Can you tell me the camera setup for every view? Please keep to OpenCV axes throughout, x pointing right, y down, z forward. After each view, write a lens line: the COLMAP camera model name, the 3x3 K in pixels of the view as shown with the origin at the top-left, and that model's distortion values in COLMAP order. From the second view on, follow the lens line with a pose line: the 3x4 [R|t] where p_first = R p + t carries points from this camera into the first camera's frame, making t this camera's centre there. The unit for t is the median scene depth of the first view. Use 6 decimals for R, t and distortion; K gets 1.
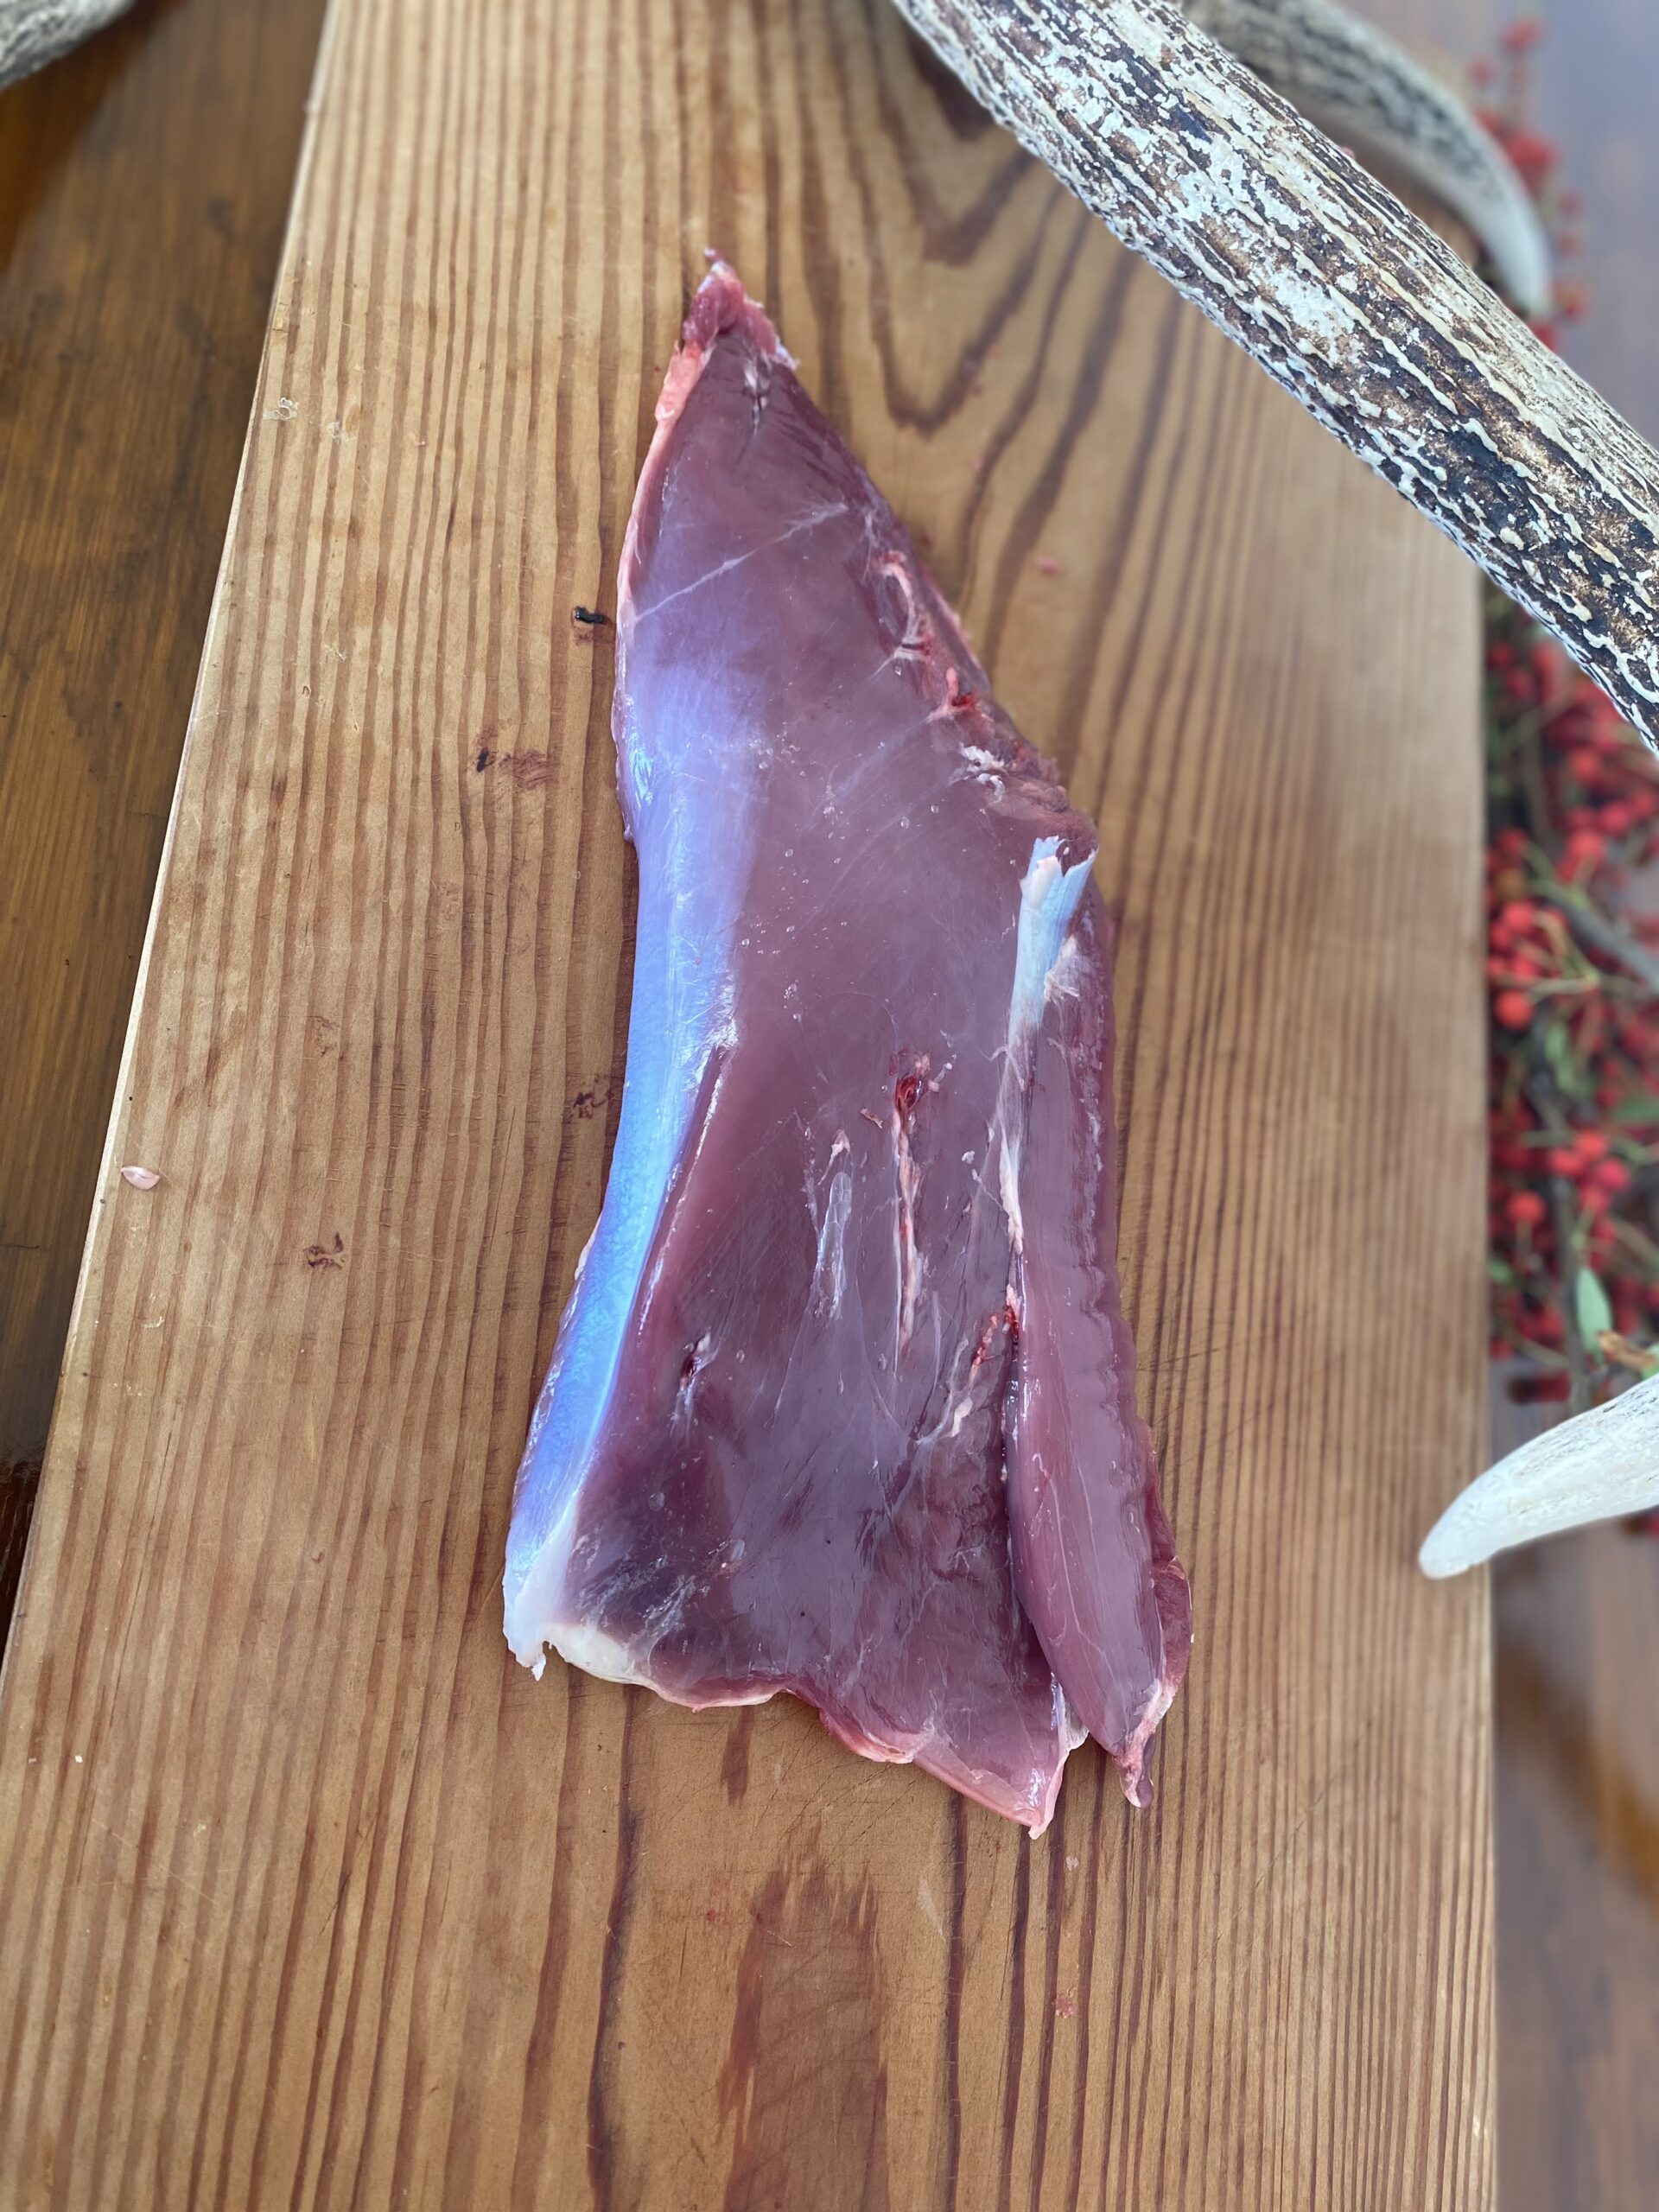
lens RADIAL K [[1711.4, 0, 840.6], [0, 1711.4, 1102.1], [0, 0, 1]] dist [-0.036129, 0.049351]
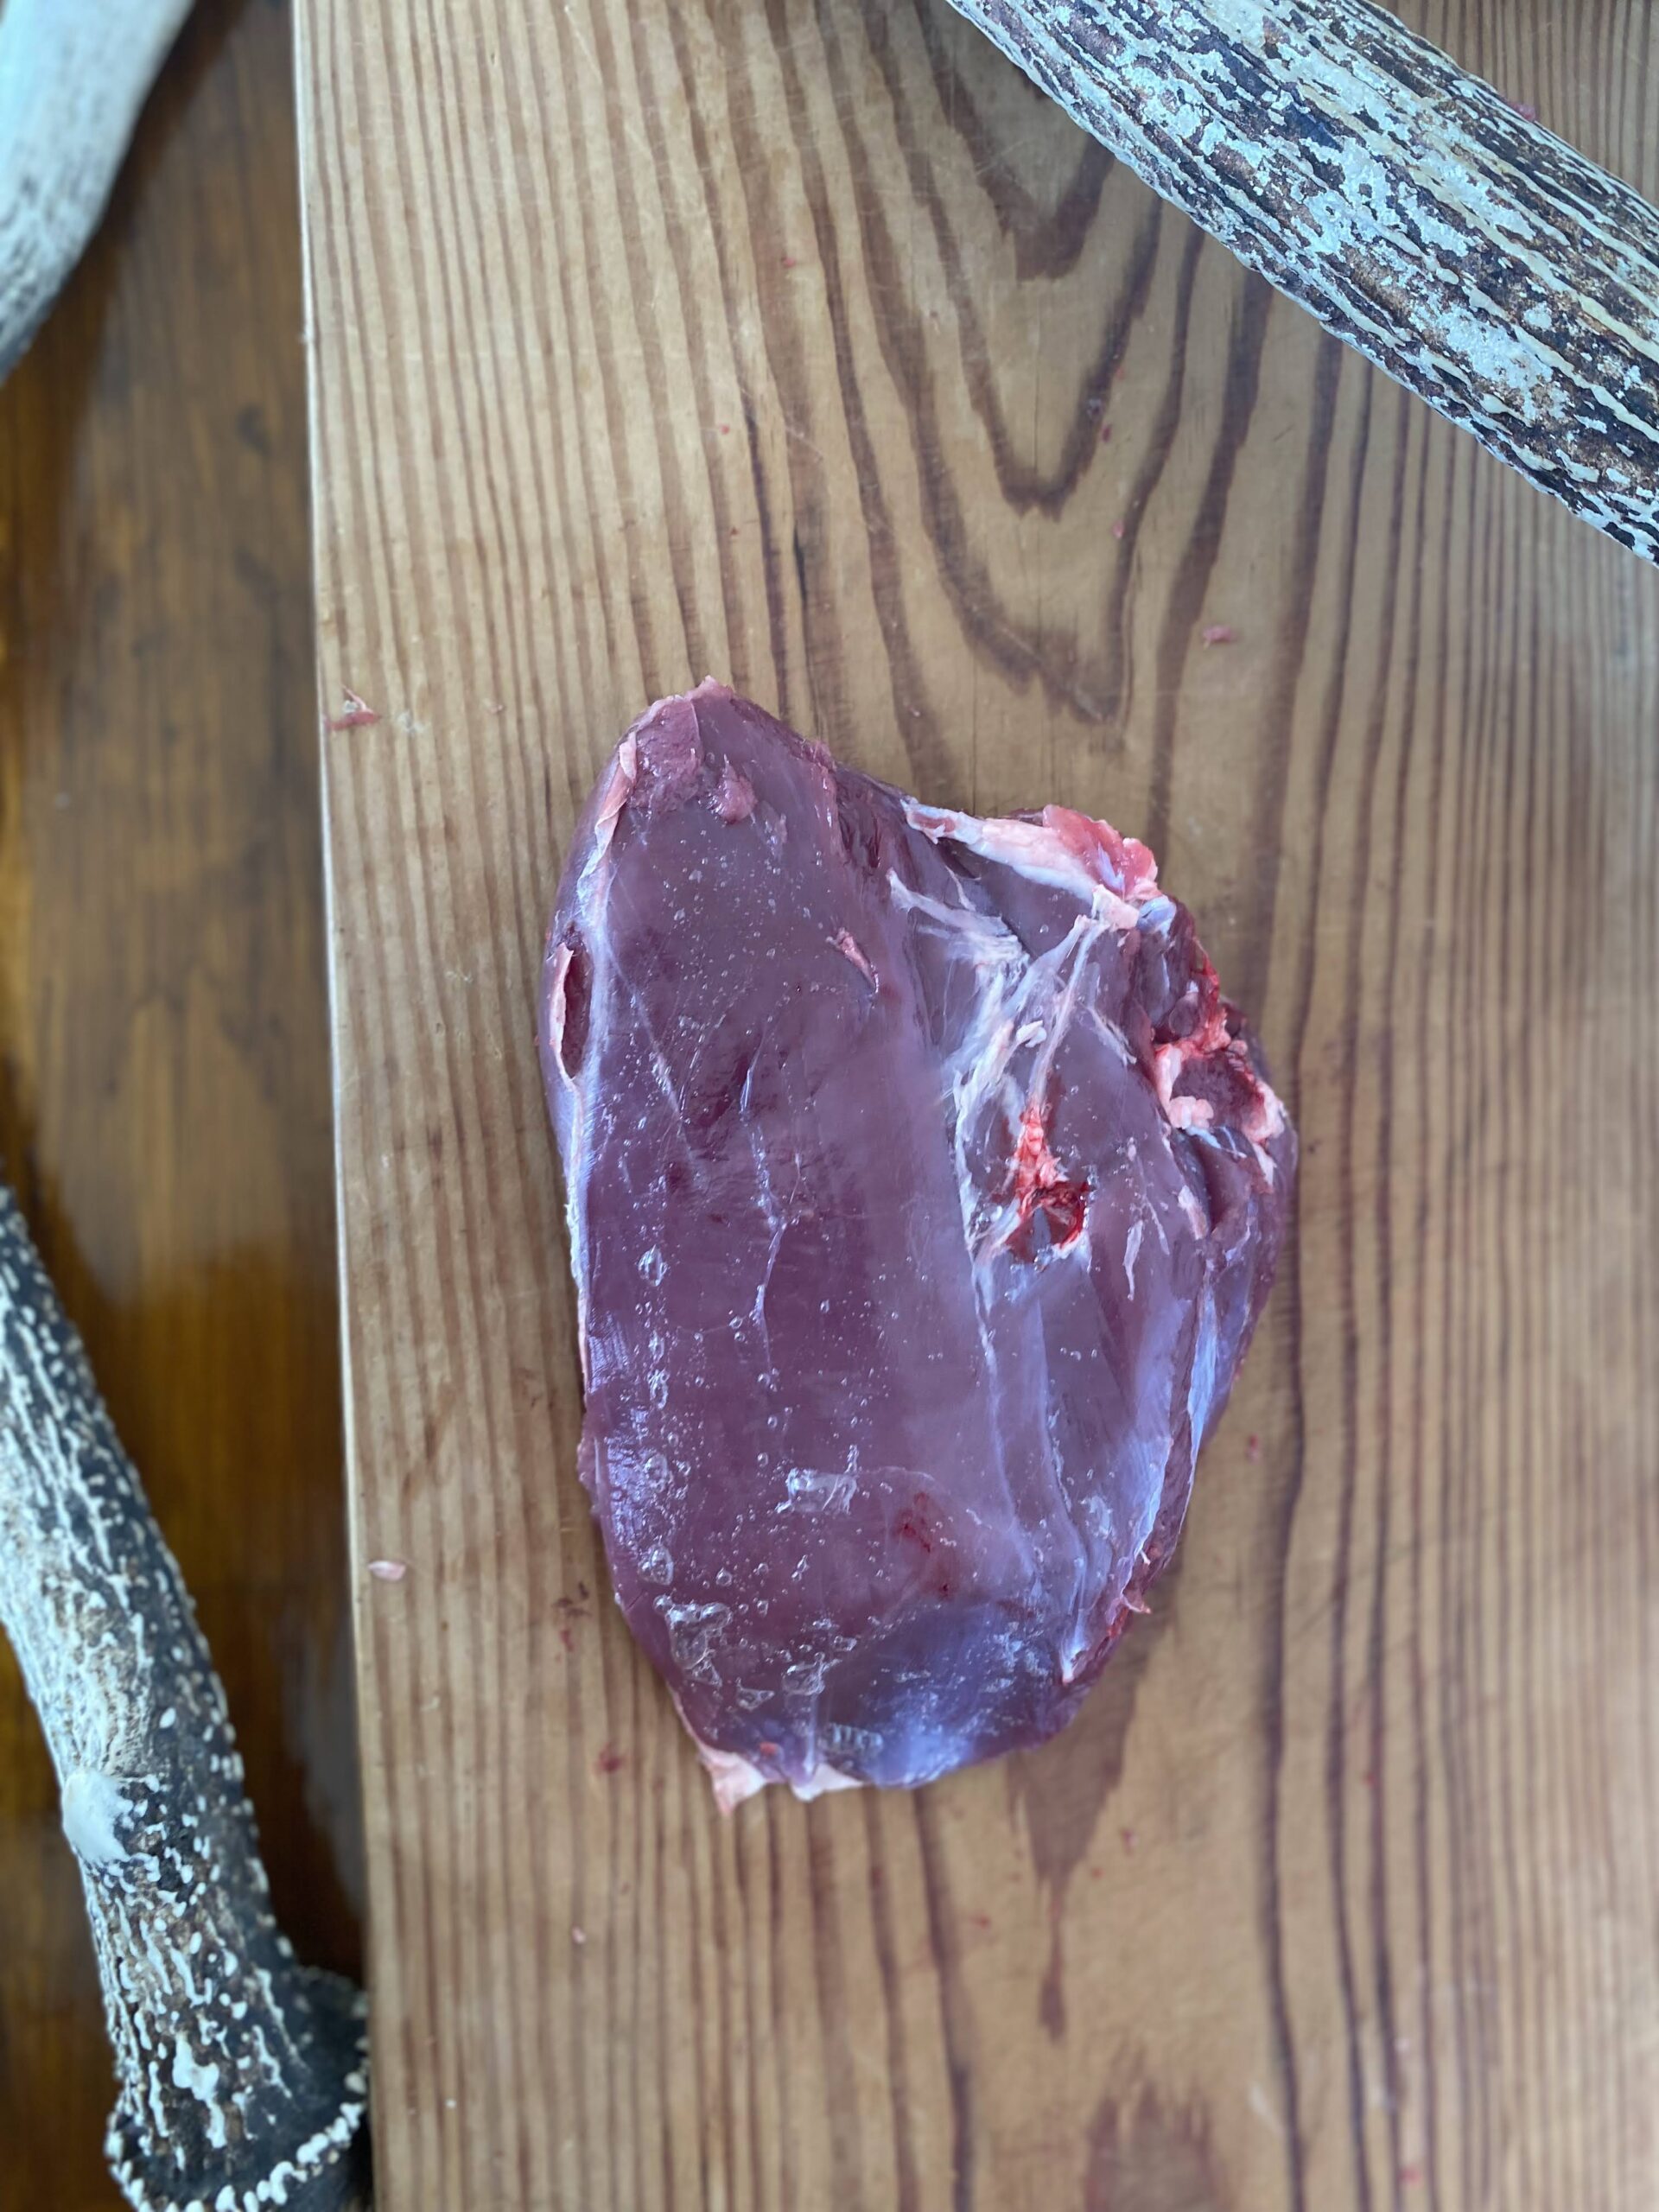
lens RADIAL K [[1705.8, 0, 841.6], [0, 1705.8, 1094.9], [0, 0, 1]] dist [-0.007326, 0.000277]
pose [[0.968729, -0.138688, -0.205740, 0.096223], [0.179299, 0.964458, 0.194093, -0.341170], [0.171509, -0.224913, 0.959166, 0.105399]]
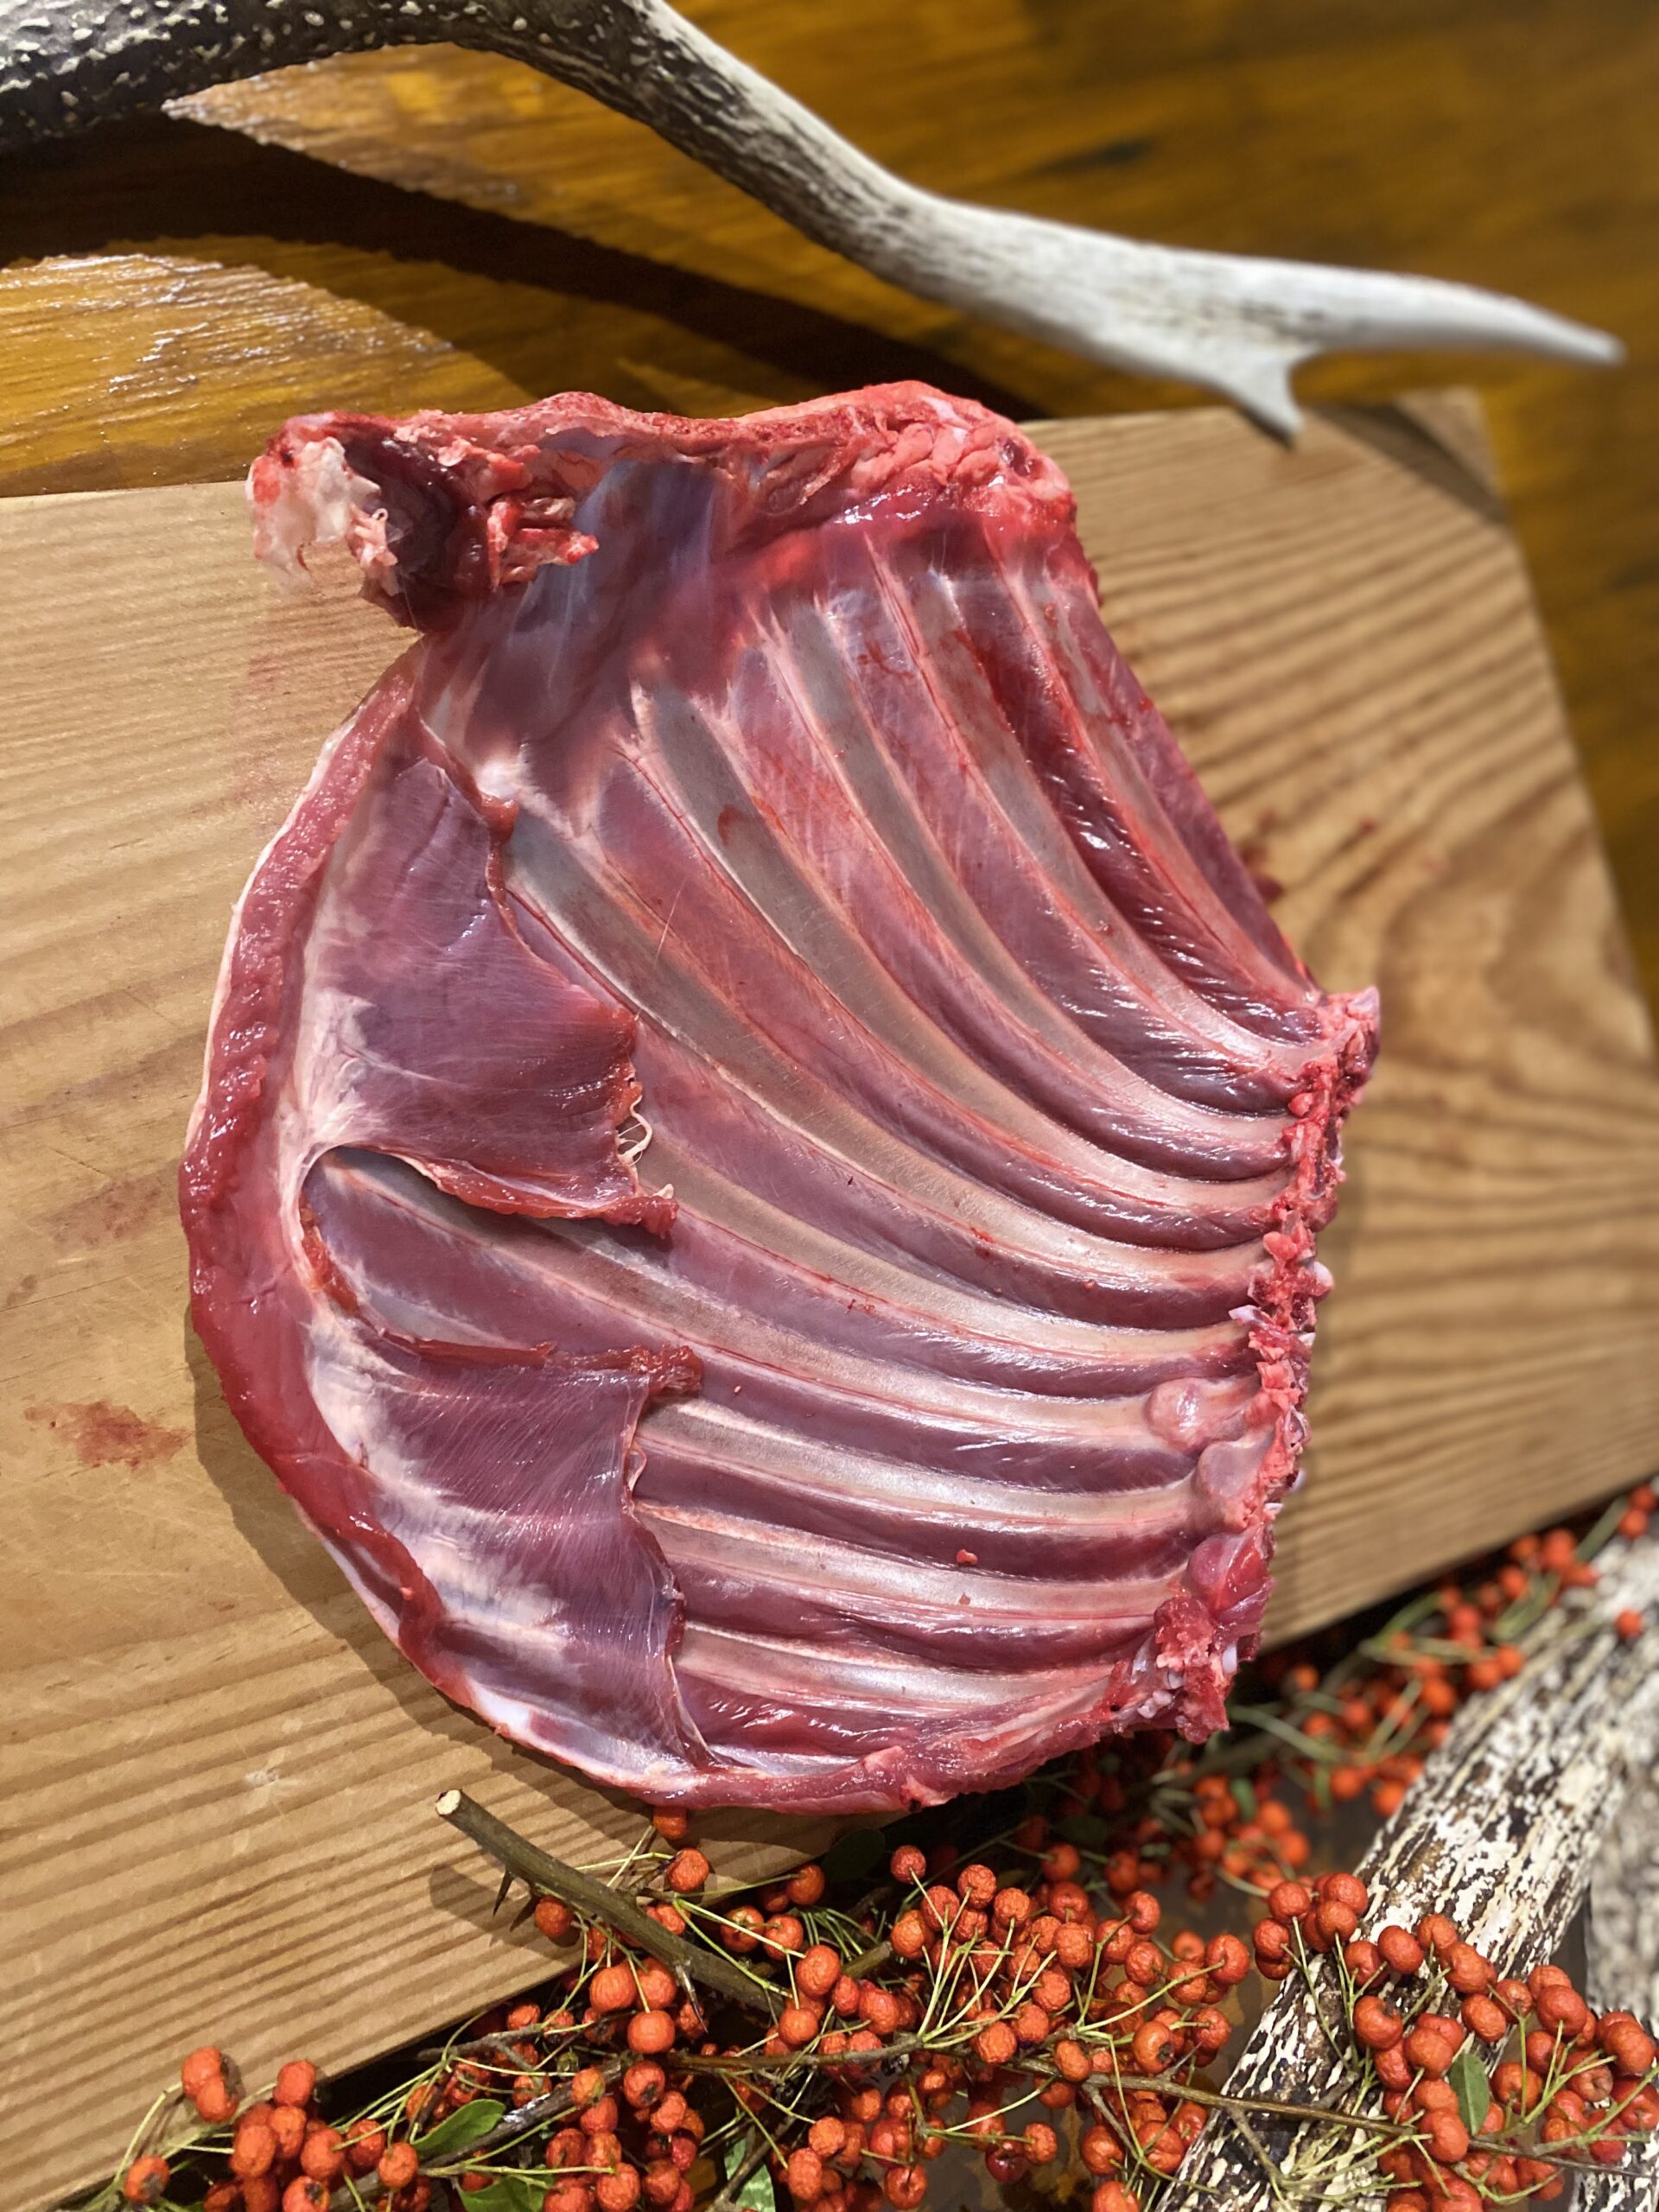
lens RADIAL K [[1705.8, 0, 841.6], [0, 1705.8, 1094.9], [0, 0, 1]] dist [-0.007326, 0.000277]
pose [[0.061336, 0.824838, -0.562032, 0.412235], [-0.973134, -0.075778, -0.217413, 0.112854], [-0.221920, 0.560267, 0.798030, -0.025130]]
